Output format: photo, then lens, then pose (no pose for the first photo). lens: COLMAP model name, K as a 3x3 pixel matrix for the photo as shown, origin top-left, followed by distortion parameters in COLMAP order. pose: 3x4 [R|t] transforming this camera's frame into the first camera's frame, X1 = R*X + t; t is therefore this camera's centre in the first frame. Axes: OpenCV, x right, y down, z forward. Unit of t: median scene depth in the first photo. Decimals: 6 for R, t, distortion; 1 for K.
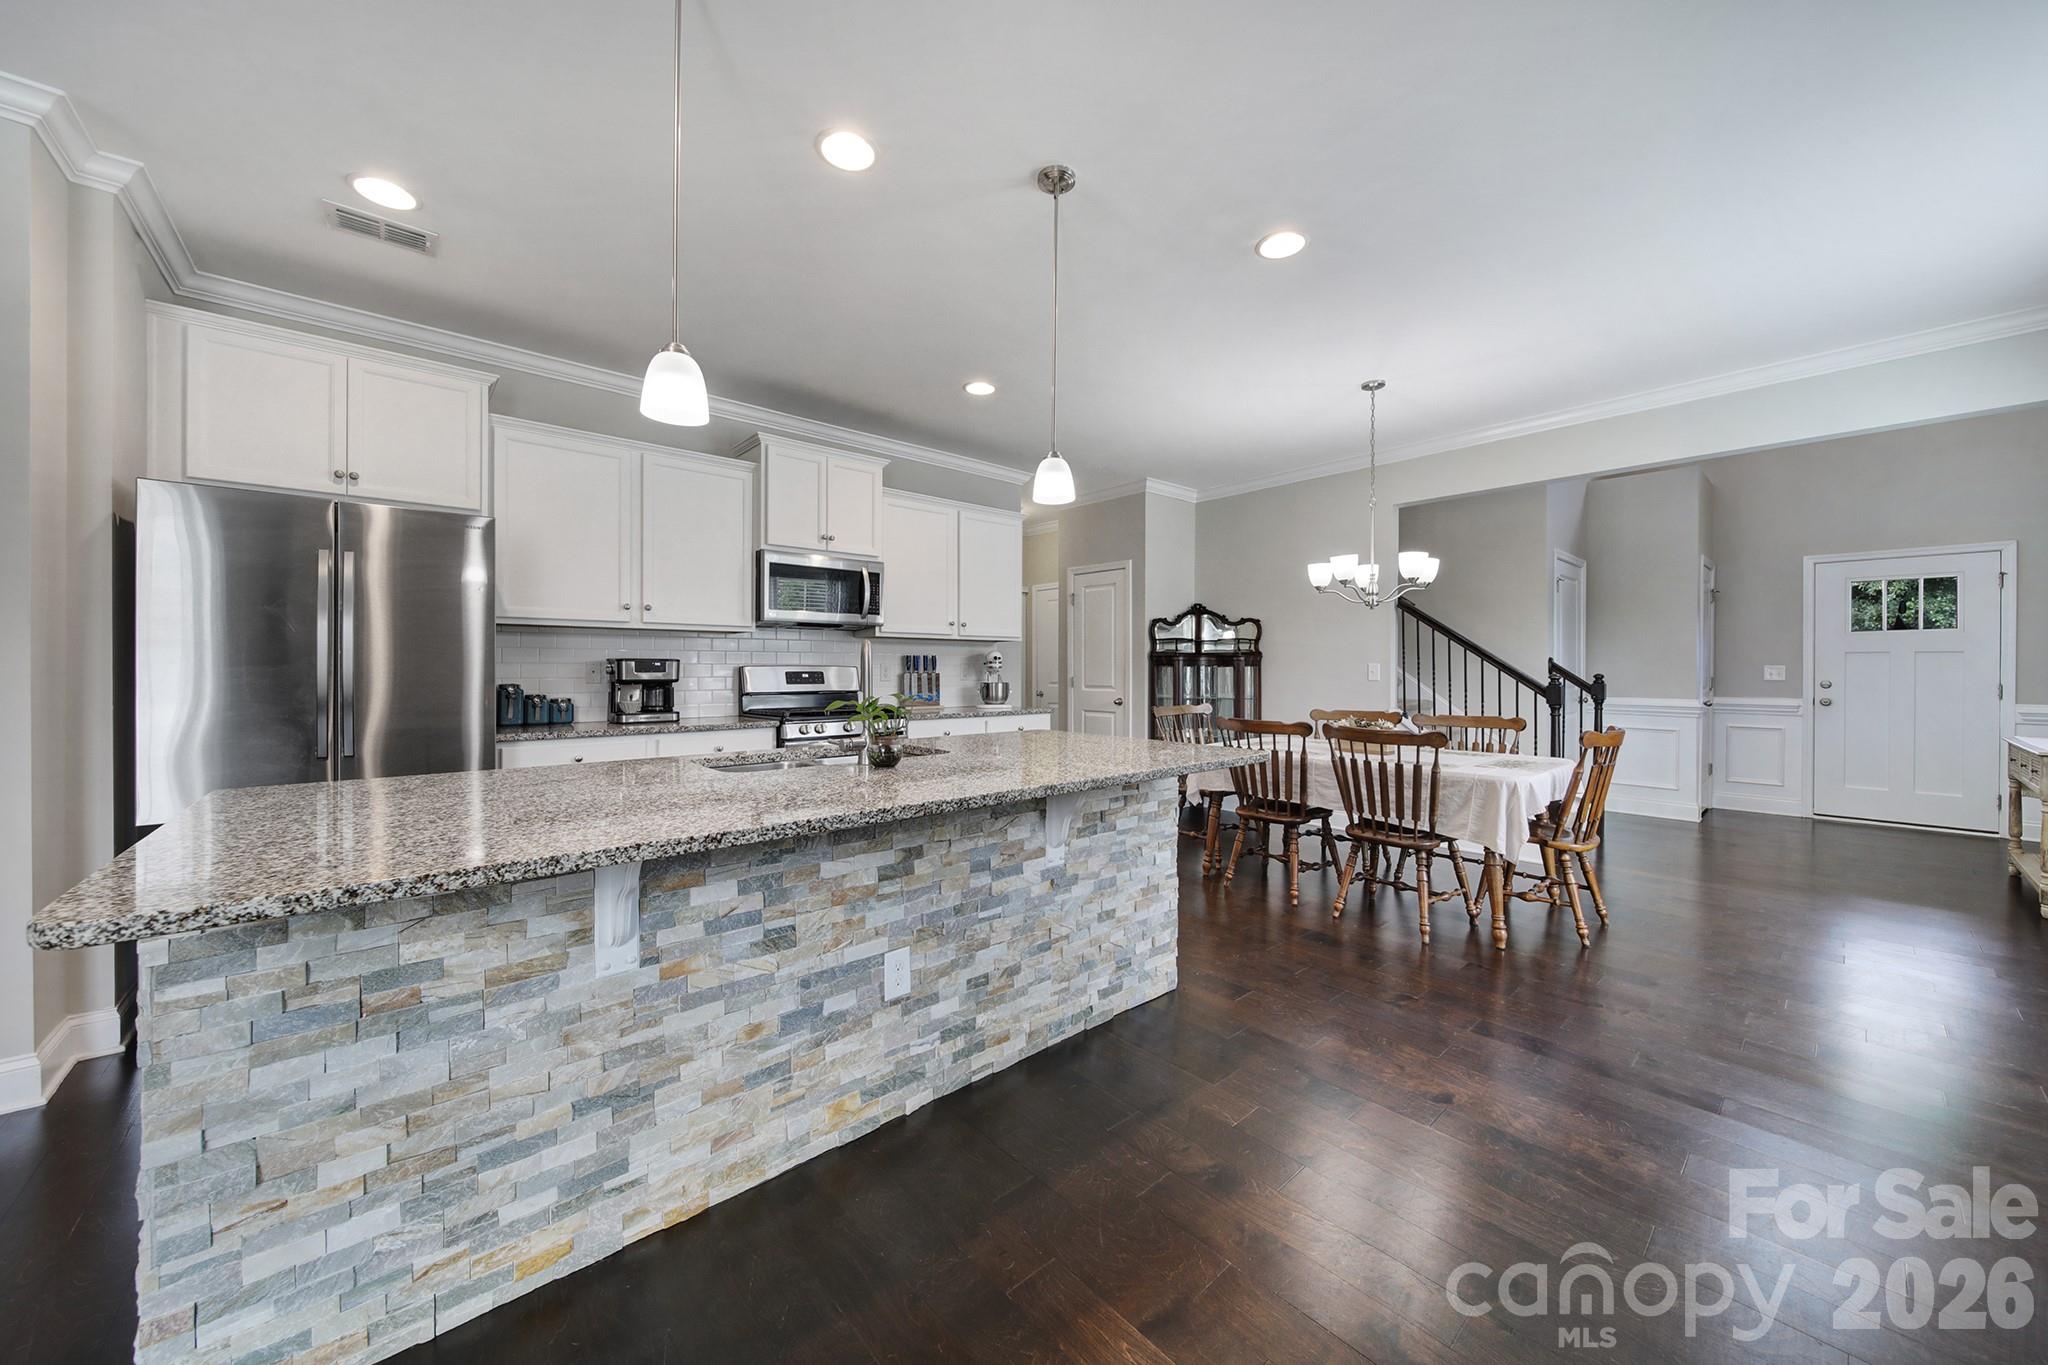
lens RADIAL K [[727.4, 0, 1021.1], [0, 727.4, 666.9], [0, 0, 1]] dist [-0.000871, -0.002058]
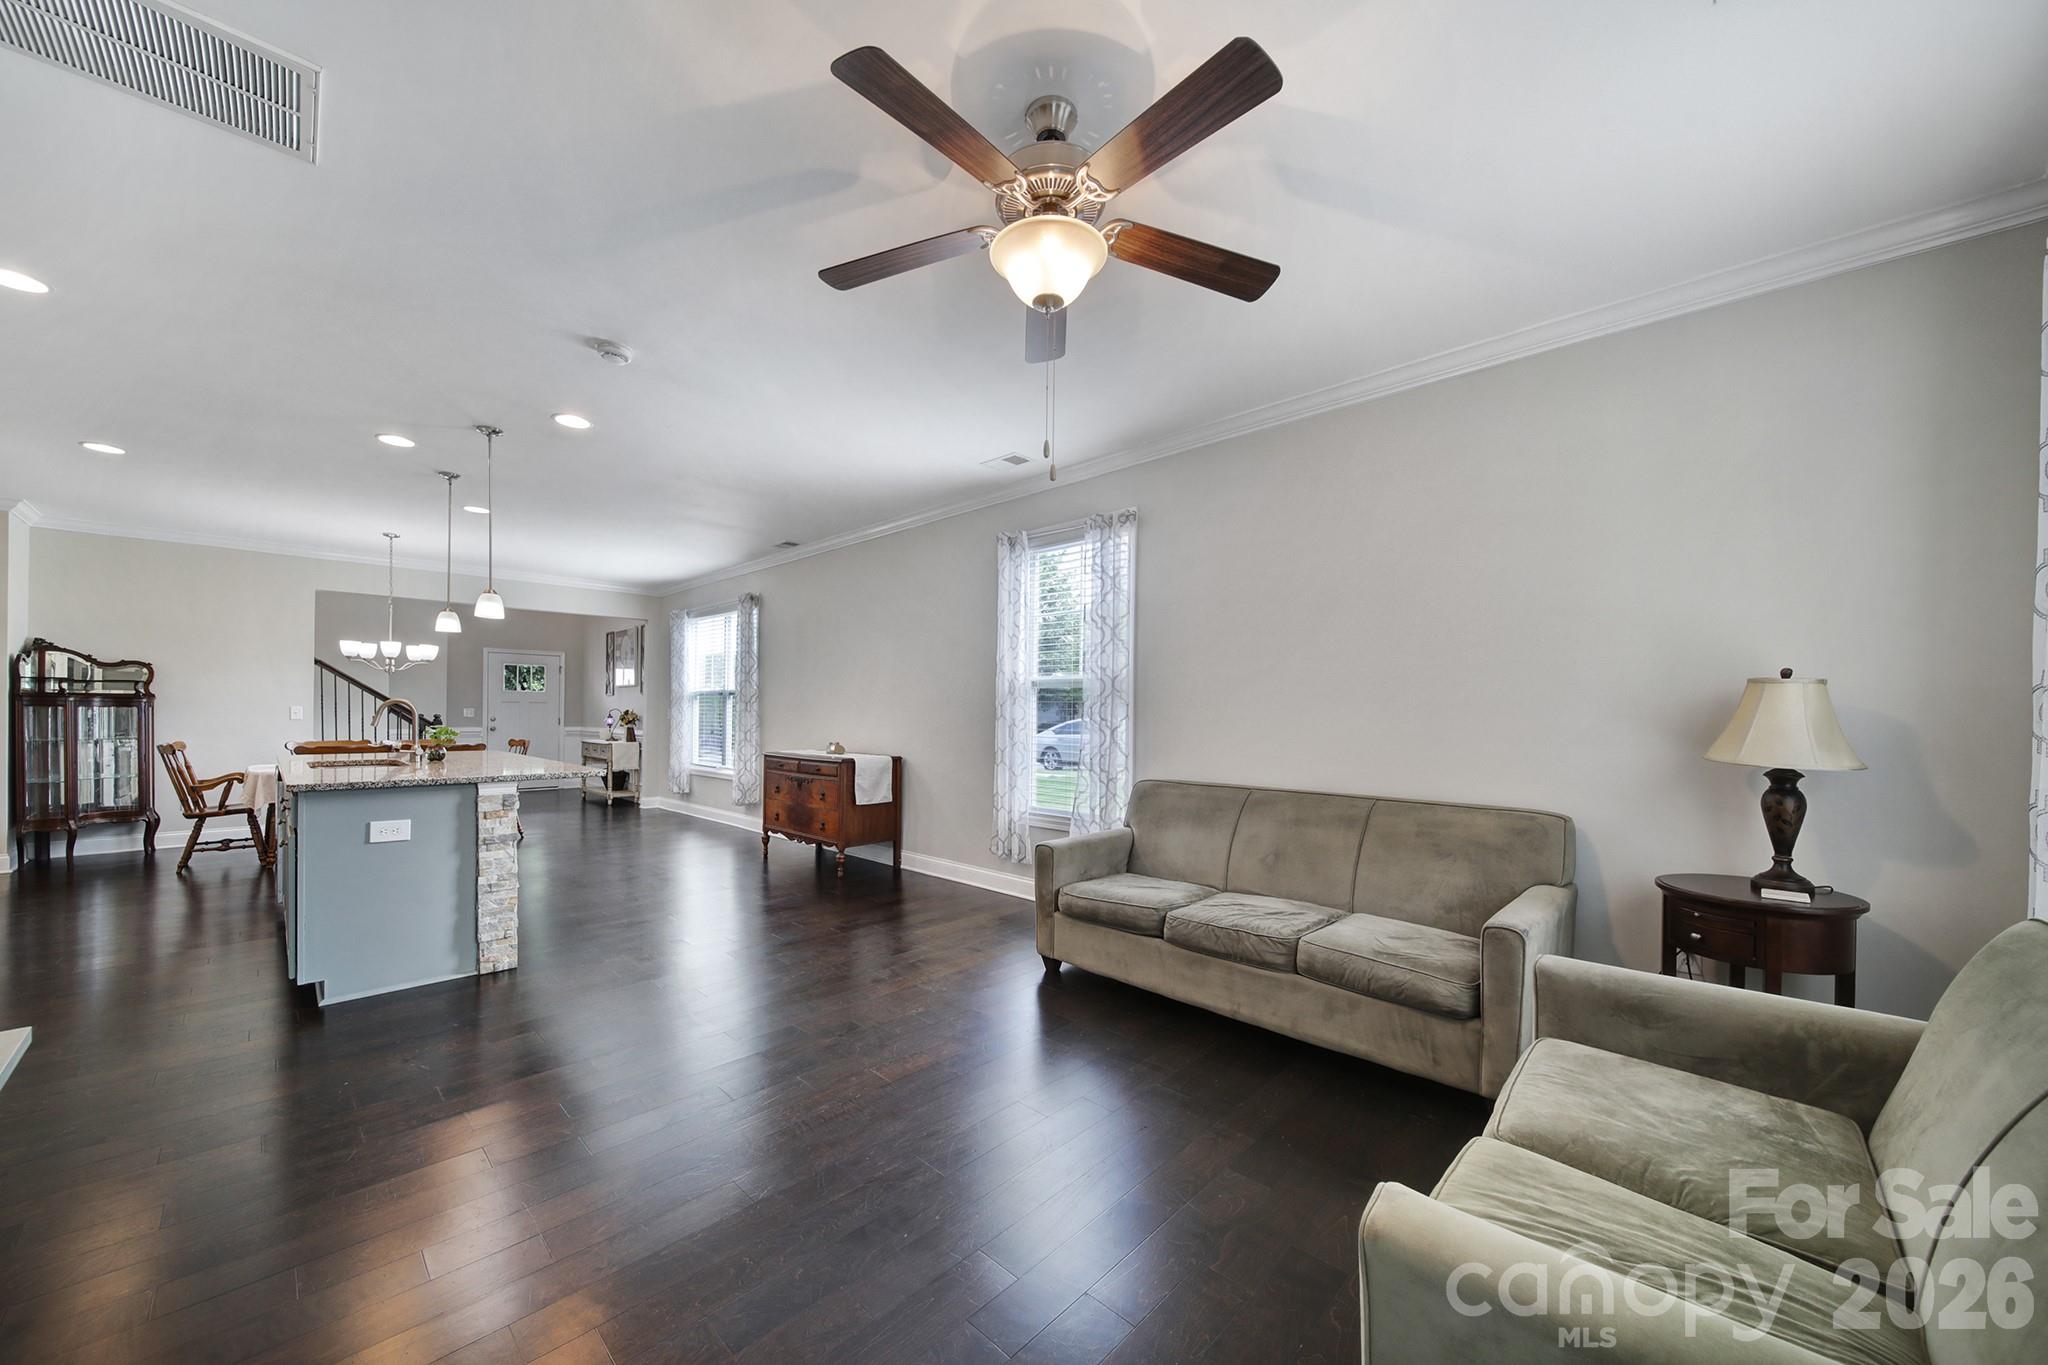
lens RADIAL K [[727.4, 0, 1013.3], [0, 727.4, 720.3], [0, 0, 1]] dist [-0.000871, -0.002058]
pose [[-0.080769, -0.010809, 0.996674, -1.140187], [-0.010573, 0.999894, 0.009987, -0.007935], [-0.996677, -0.009731, -0.080875, -0.235139]]
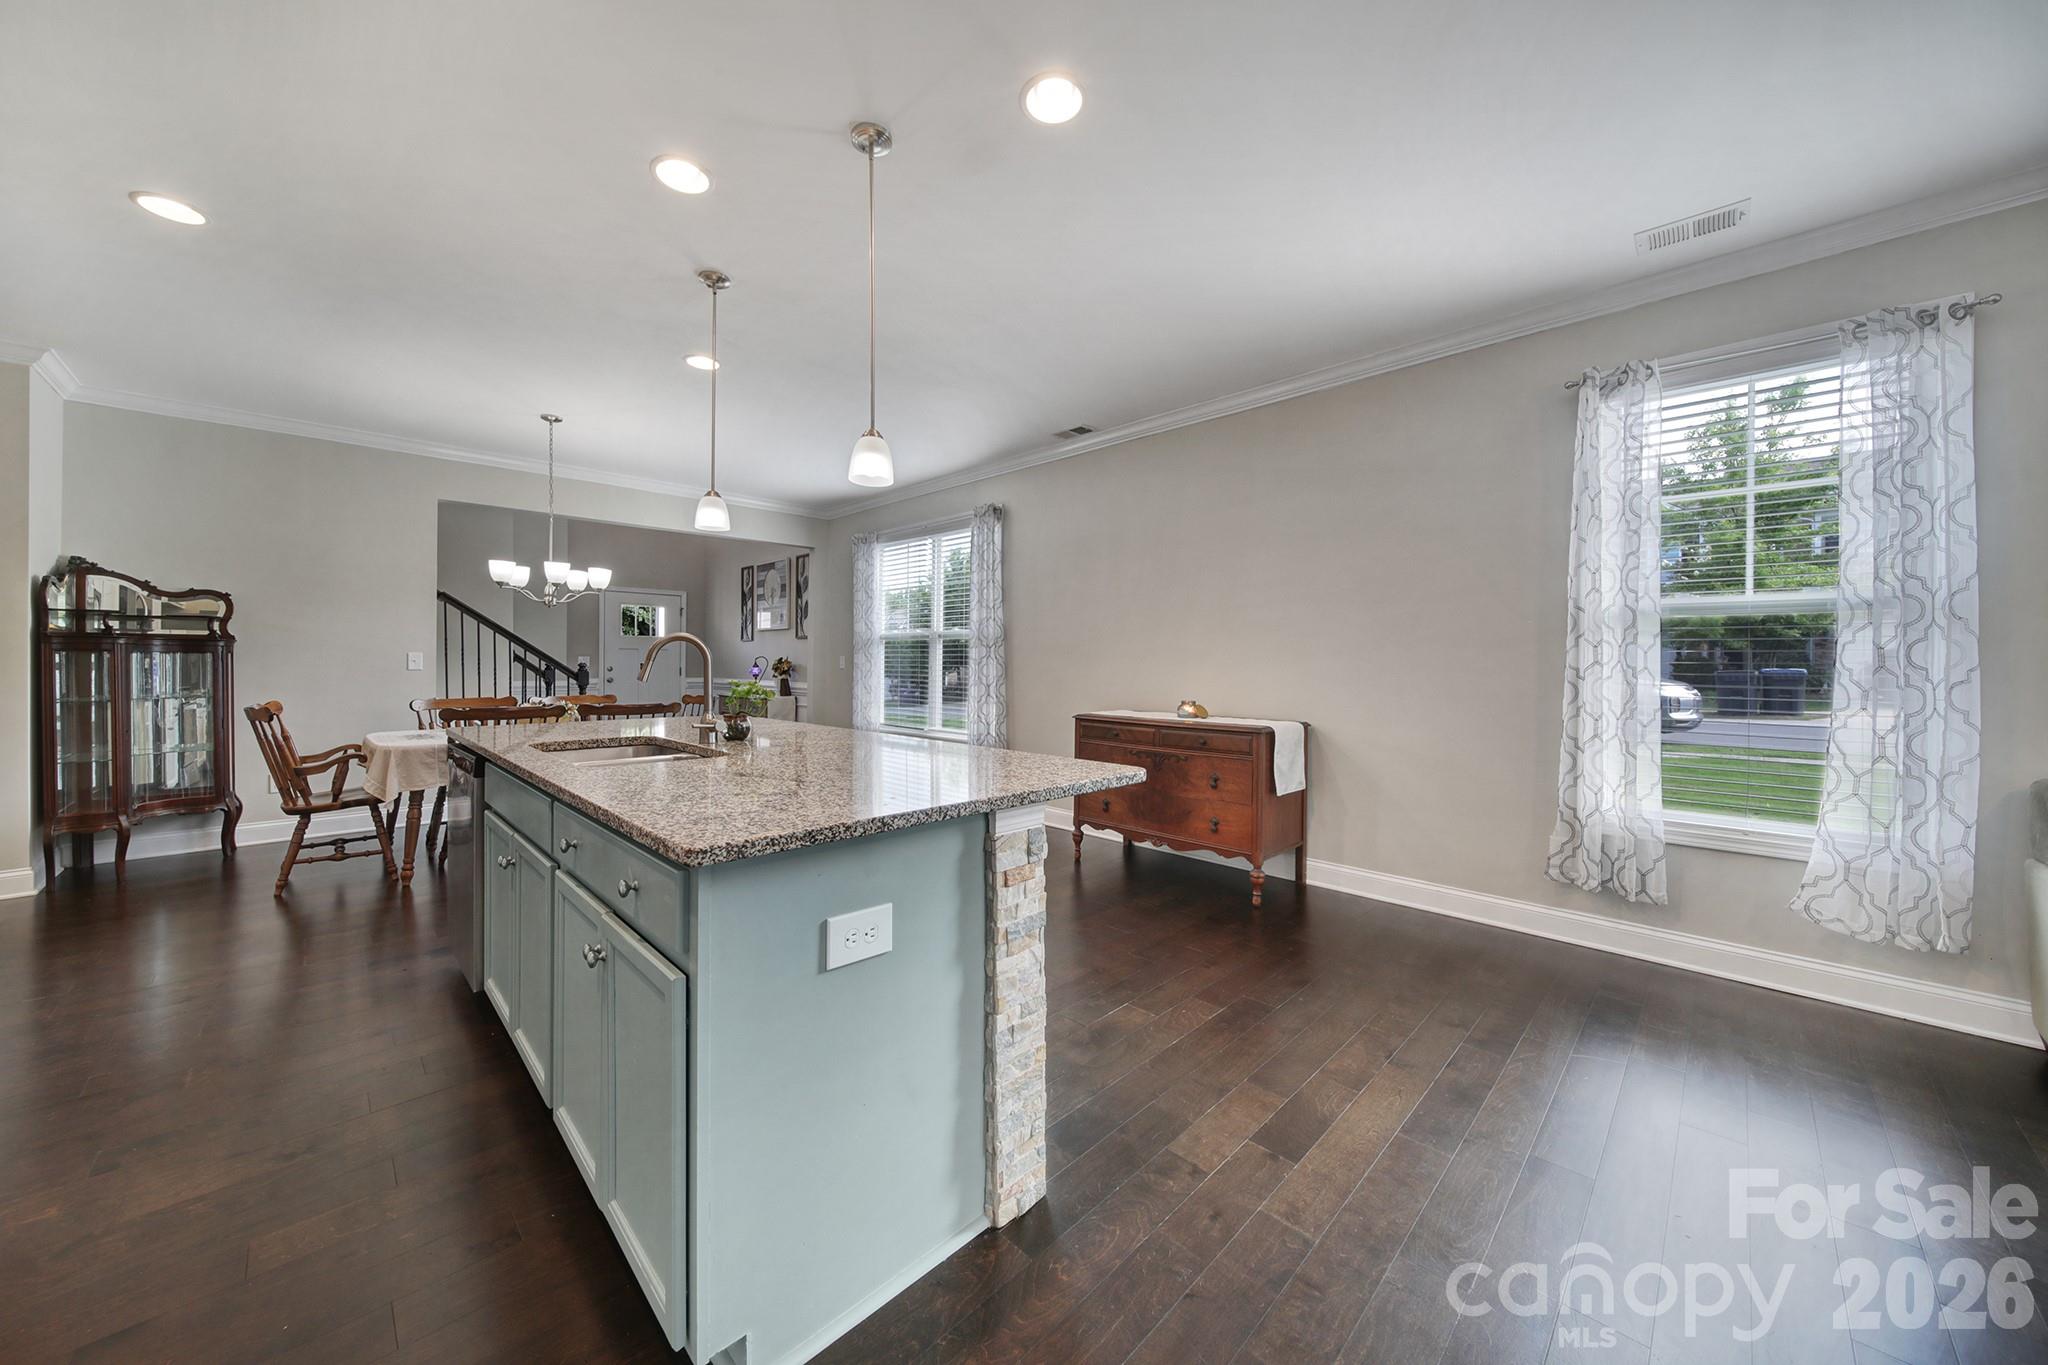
lens RADIAL K [[727.4, 0, 1035.6], [0, 727.4, 670.0], [0, 0, 1]] dist [-0.000871, -0.002058]
pose [[-0.063726, -0.012173, 0.997893, -0.680418], [-0.008457, 0.999896, 0.011657, 0.000402], [-0.997932, -0.007696, -0.063822, 0.269098]]
